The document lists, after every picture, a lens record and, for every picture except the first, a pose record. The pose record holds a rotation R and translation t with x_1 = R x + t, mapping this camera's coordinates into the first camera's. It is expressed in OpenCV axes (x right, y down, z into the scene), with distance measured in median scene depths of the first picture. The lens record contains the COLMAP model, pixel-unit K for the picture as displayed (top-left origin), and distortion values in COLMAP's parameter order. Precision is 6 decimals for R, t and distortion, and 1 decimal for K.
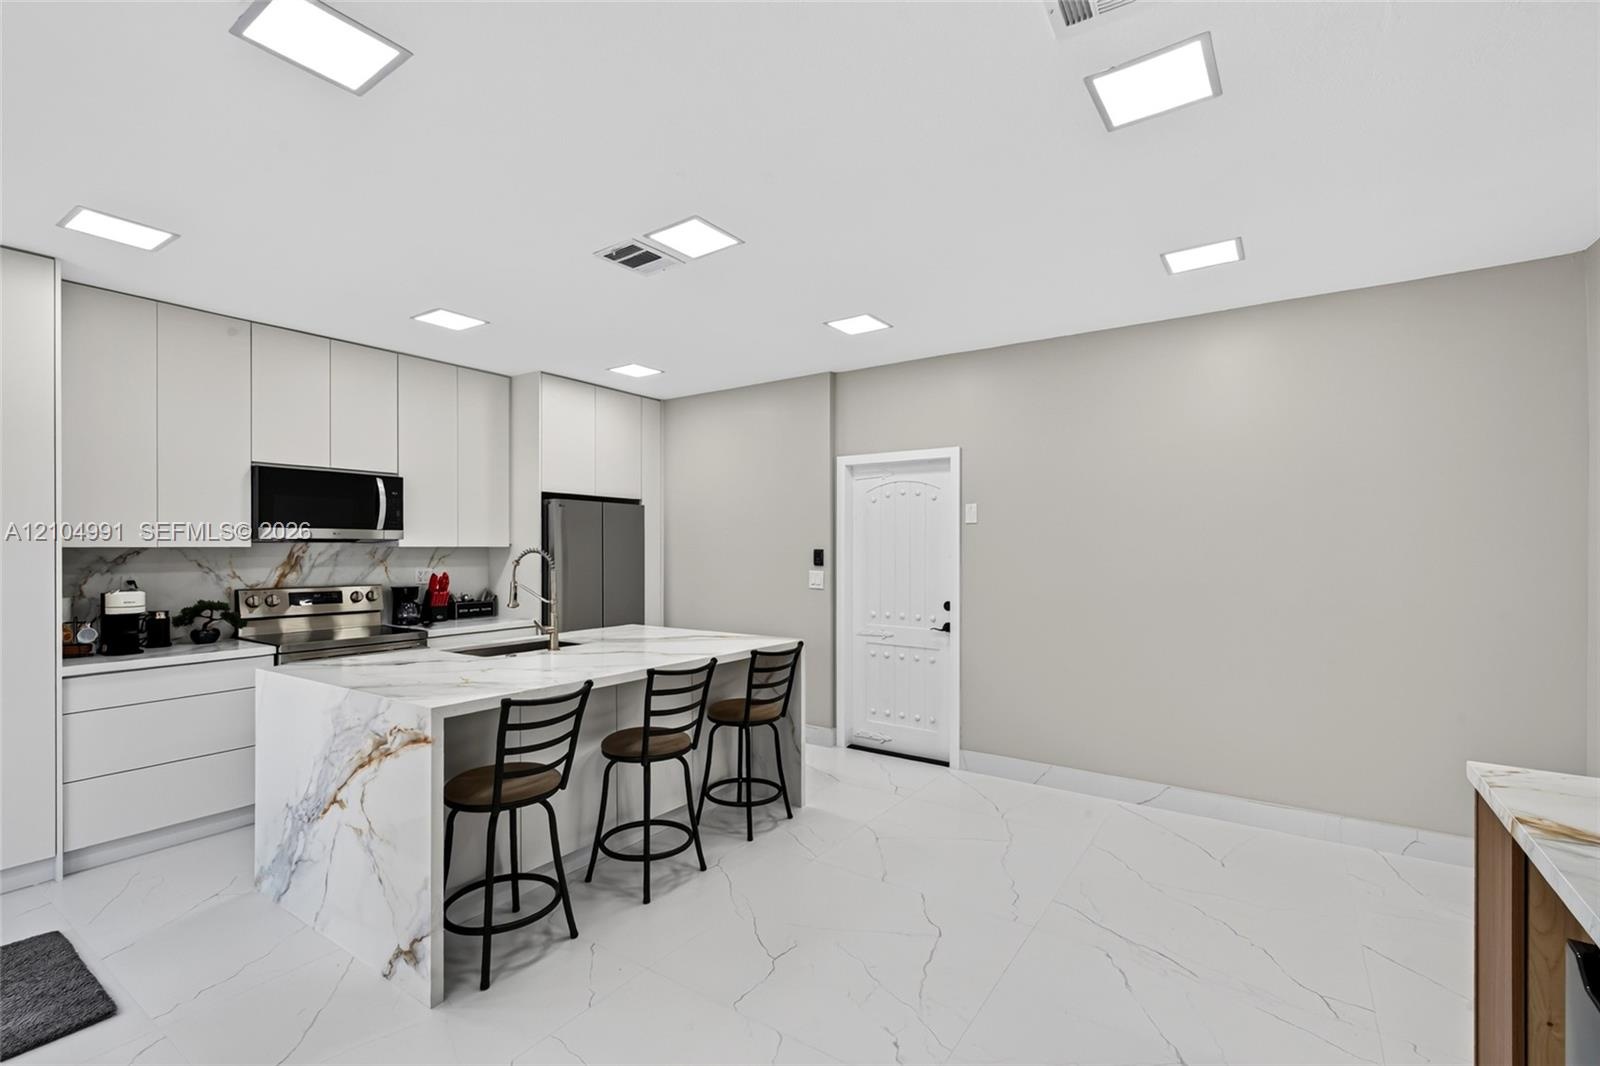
lens RADIAL K [[708.6, 0, 807.7], [0, 708.6, 541.4], [0, 0, 1]] dist [-0.000644, -0.000494]
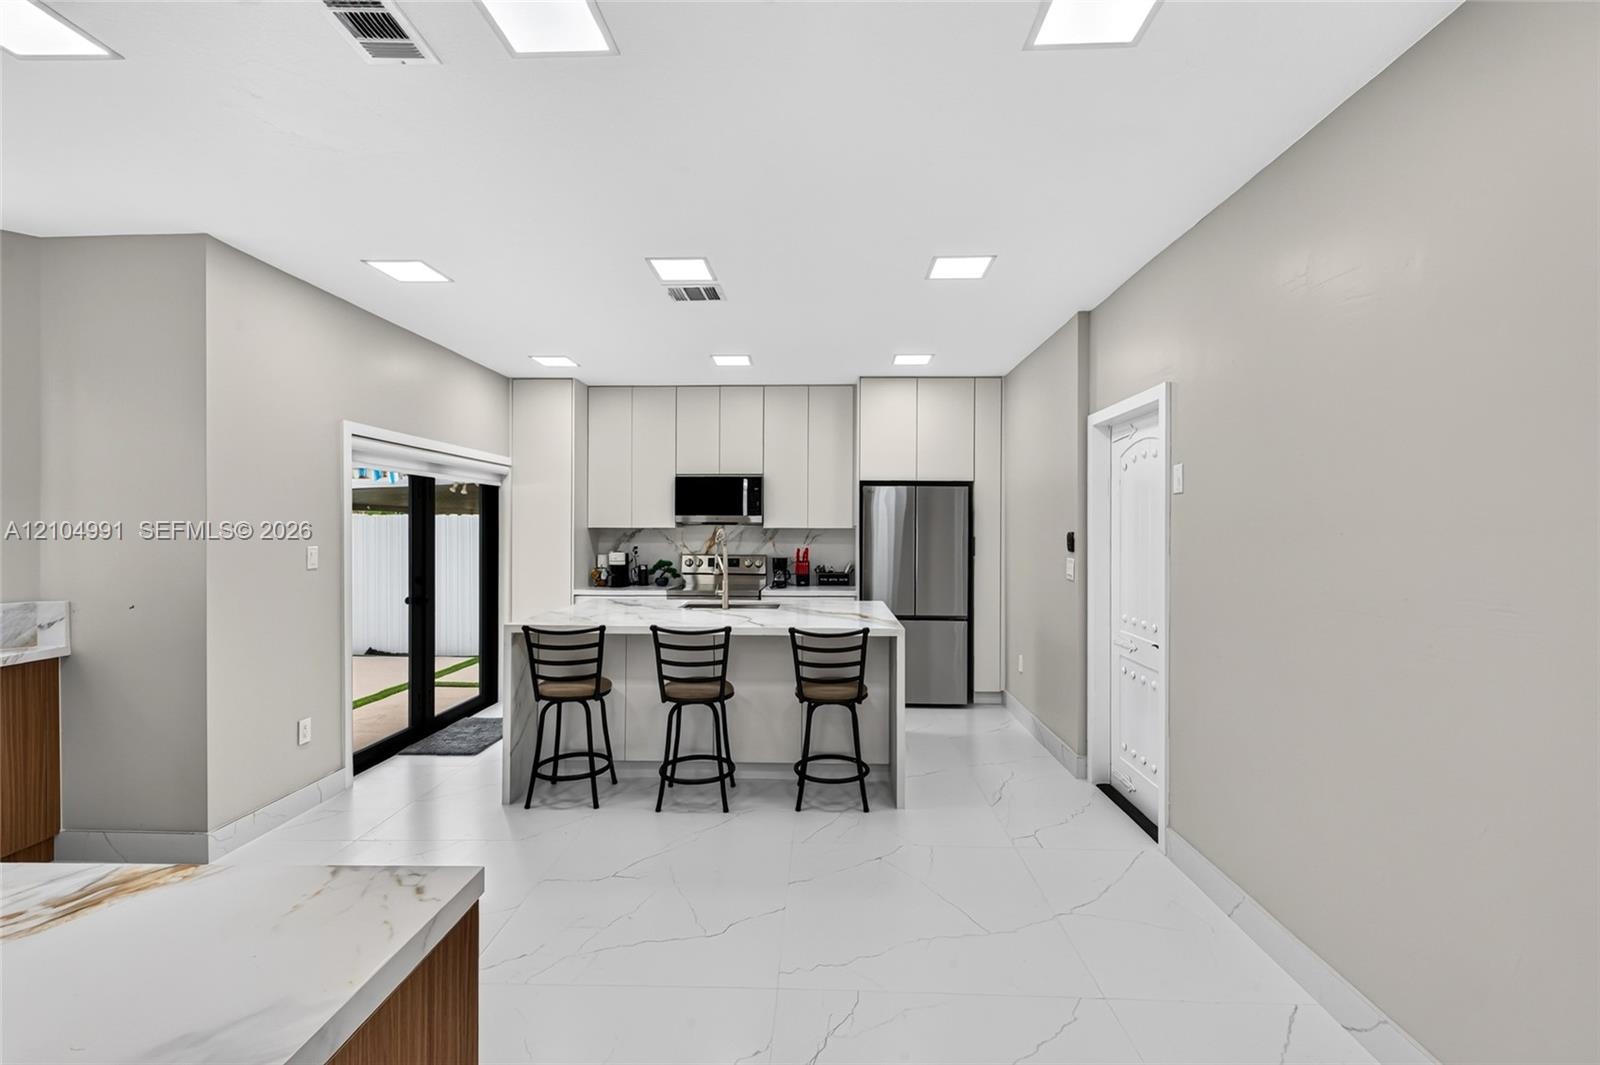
lens RADIAL K [[700.9, 0, 798.0], [0, 700.9, 522.1], [0, 0, 1]] dist [-0.001071, -0.000149]
pose [[0.533357, -0.005563, -0.845872, 0.609896], [0.002463, 0.999984, -0.005024, 0.003540], [0.845887, 0.000596, 0.533362, 0.348704]]
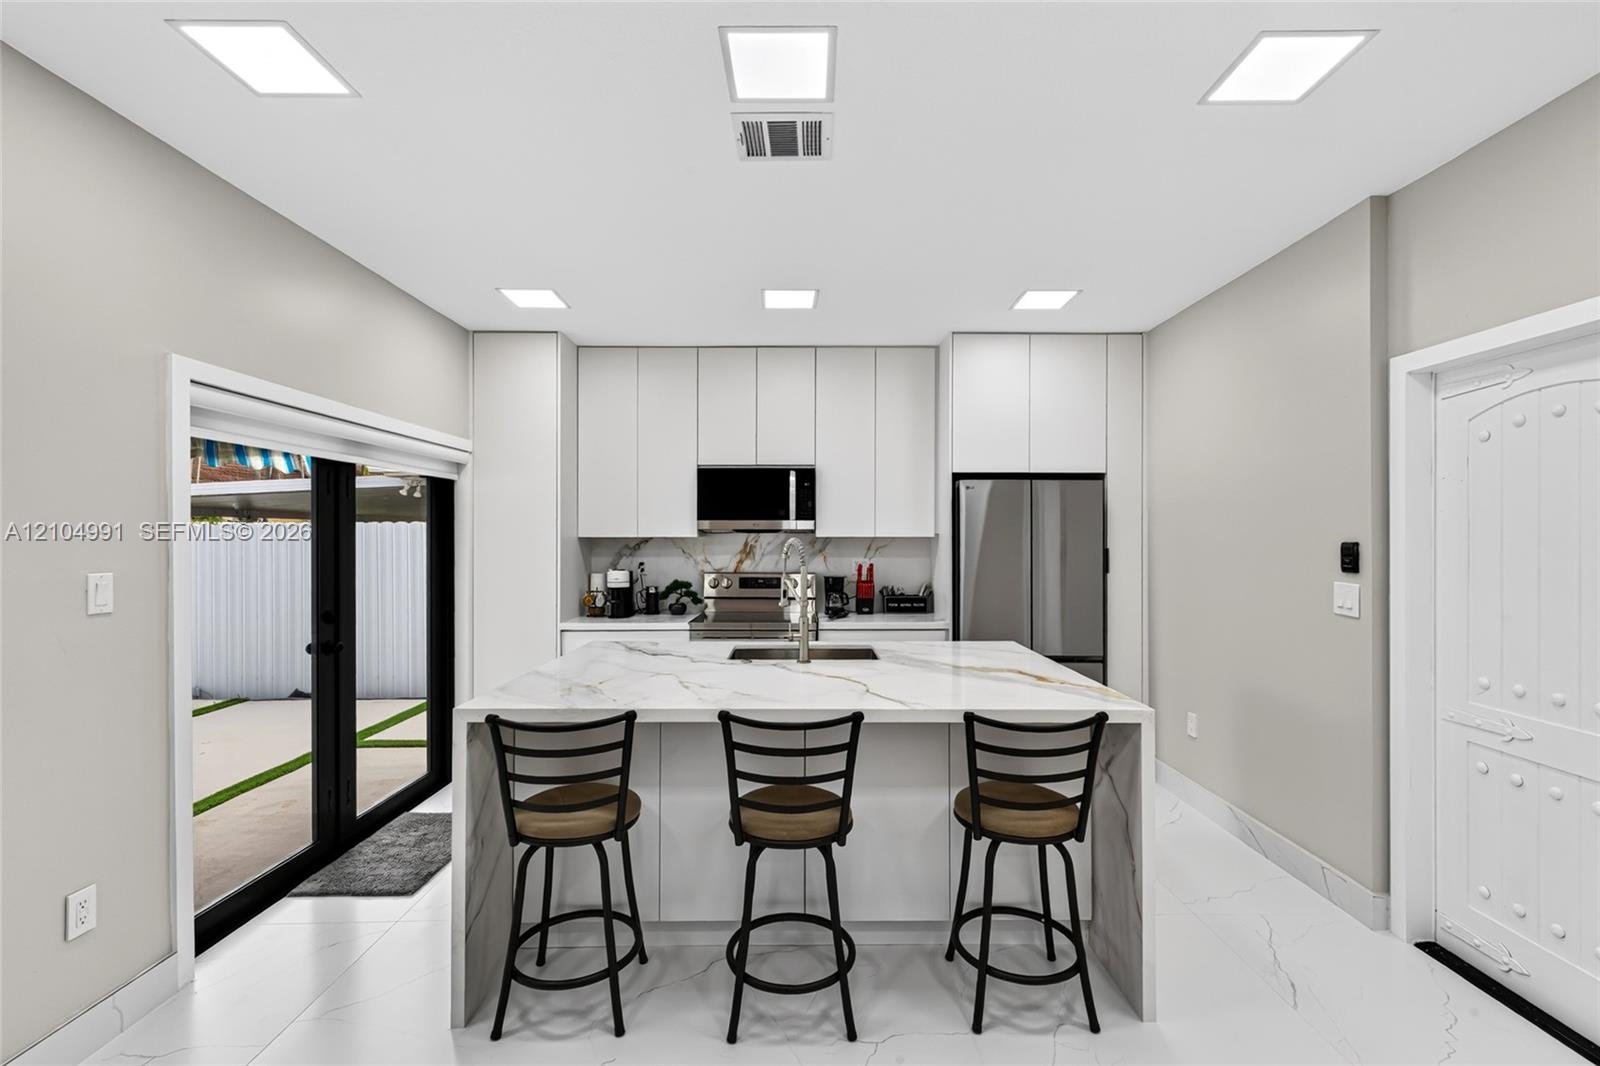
lens RADIAL K [[706.1, 0, 800.0], [0, 706.1, 533.0], [0, 0, 1]] dist [0.001826, -0.000378]
pose [[0.565874, -0.004188, -0.824481, 0.249813], [0.005235, 0.999985, -0.001486, 0.003503], [0.824475, -0.003476, 0.565888, 0.419795]]
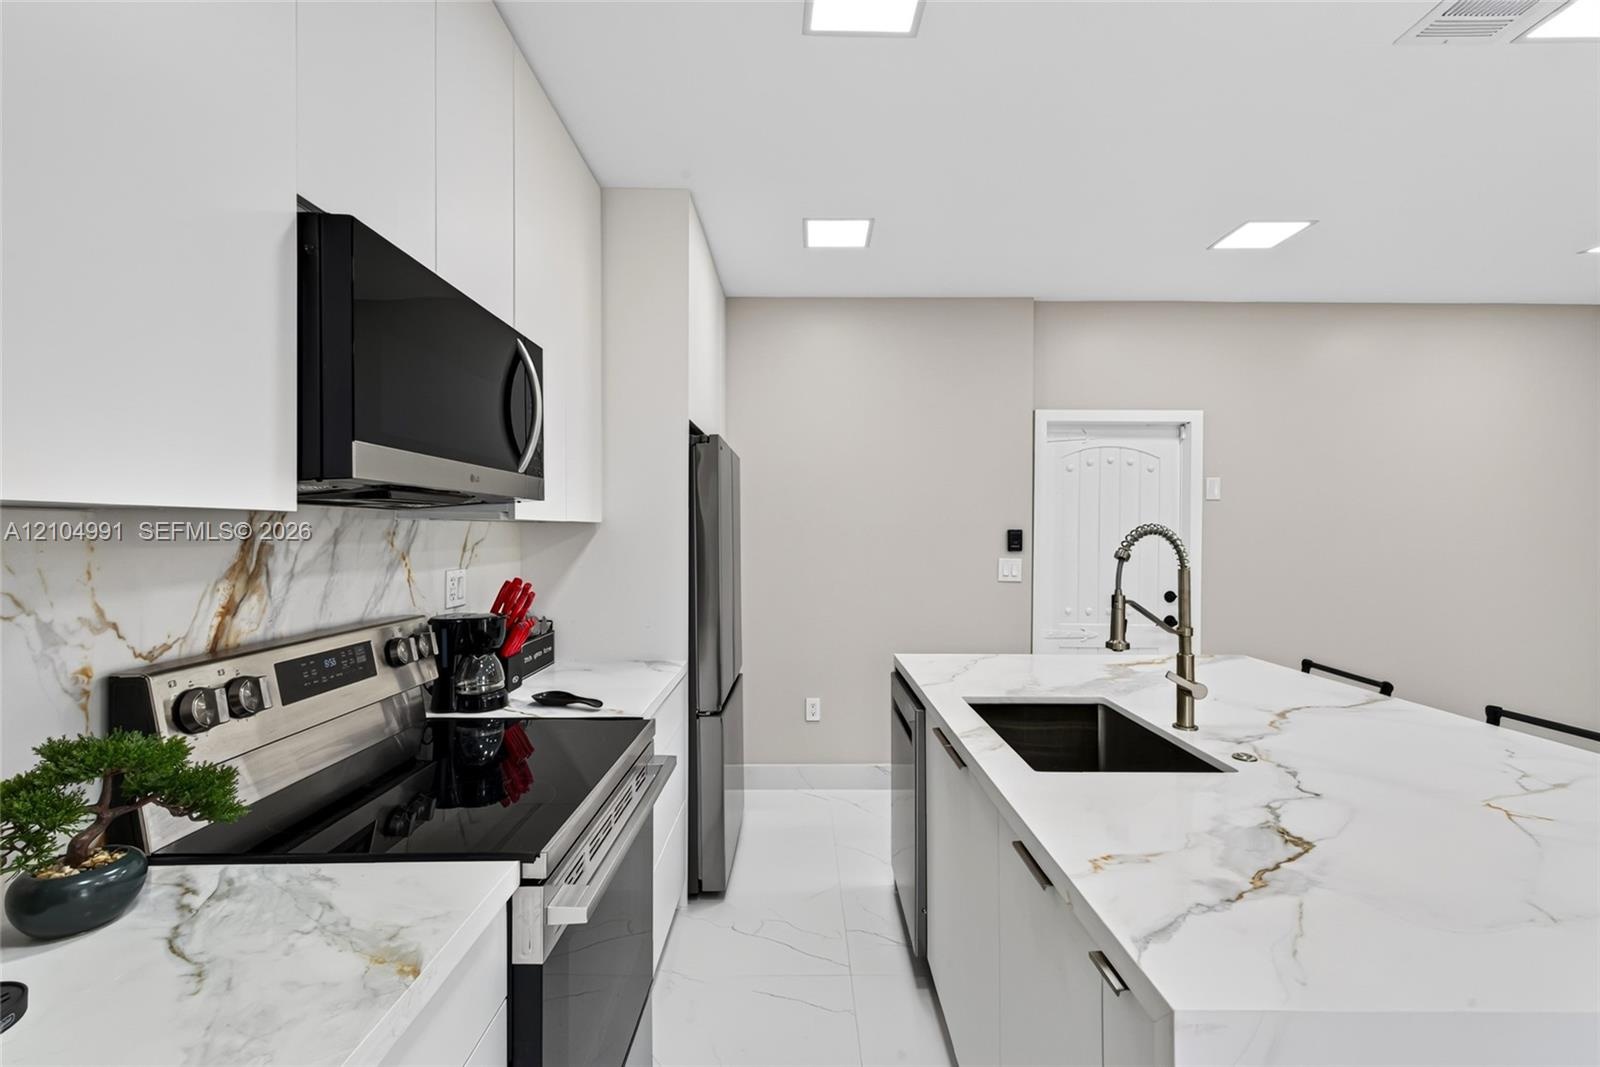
lens RADIAL K [[706.1, 0, 800.0], [0, 706.1, 533.5], [0, 0, 1]] dist [0.001826, -0.000378]
pose [[0.816410, 0.000553, 0.577473, -0.695512], [-0.008445, 0.999904, 0.010981, 0.010406], [-0.577411, -0.013842, 0.816336, 0.595465]]
